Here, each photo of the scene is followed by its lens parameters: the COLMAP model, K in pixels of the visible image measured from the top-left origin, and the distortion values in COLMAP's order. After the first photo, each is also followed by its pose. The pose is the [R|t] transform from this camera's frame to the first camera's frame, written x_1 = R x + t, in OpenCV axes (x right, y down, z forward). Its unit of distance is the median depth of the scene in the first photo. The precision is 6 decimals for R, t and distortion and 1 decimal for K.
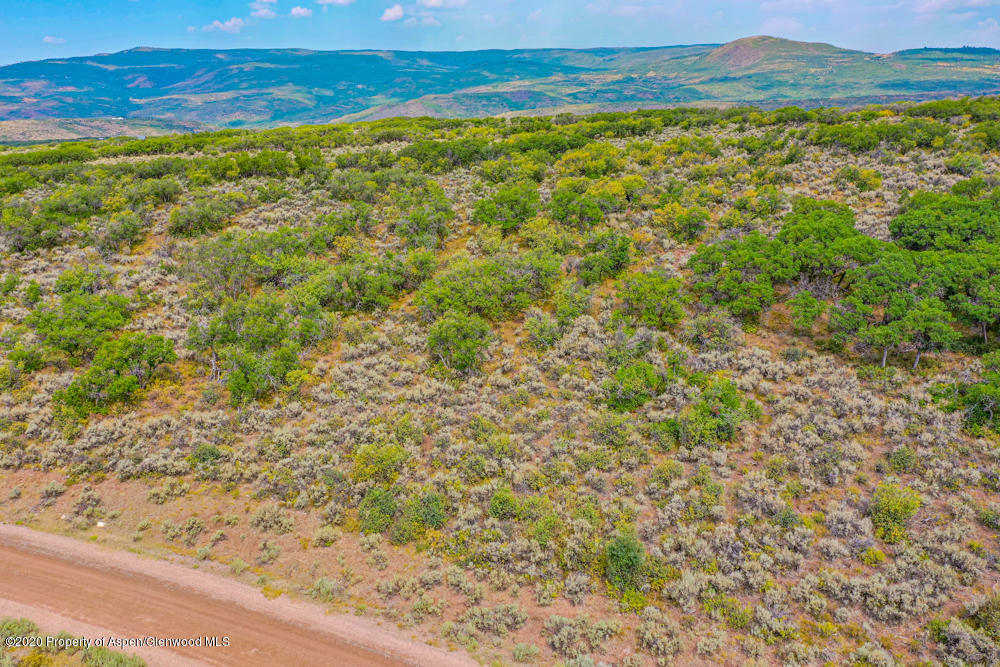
lens RADIAL K [[808.5, 0, 500.0], [0, 808.5, 333.5], [0, 0, 1]] dist [0.009373, -0.004744]
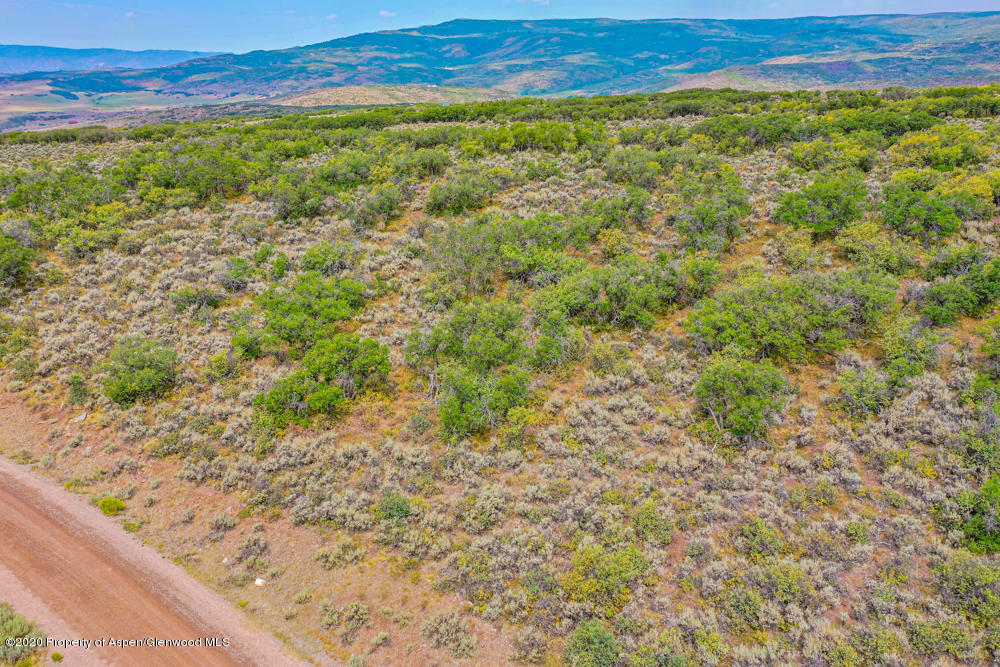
lens RADIAL K [[808.5, 0, 500.0], [0, 808.5, 333.5], [0, 0, 1]] dist [0.009373, -0.004744]
pose [[0.938656, 0.115552, -0.324918, -0.022825], [-0.104836, 0.993214, 0.050361, -0.059690], [0.328533, -0.013208, 0.944400, 0.238502]]
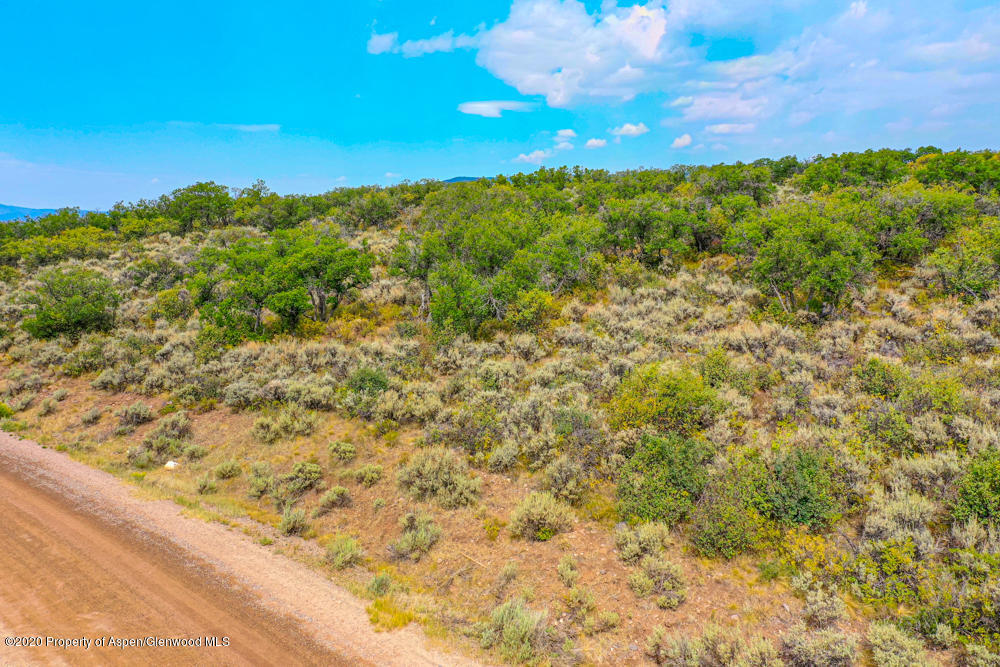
lens RADIAL K [[784.7, 0, 500.0], [0, 784.7, 333.5], [0, 0, 1]] dist [0.005253, 0.002573]
pose [[0.939890, 0.038088, -0.339347, -0.067802], [-0.085964, 0.988146, -0.127187, 0.147614], [0.330480, 0.148714, 0.932023, 0.413879]]
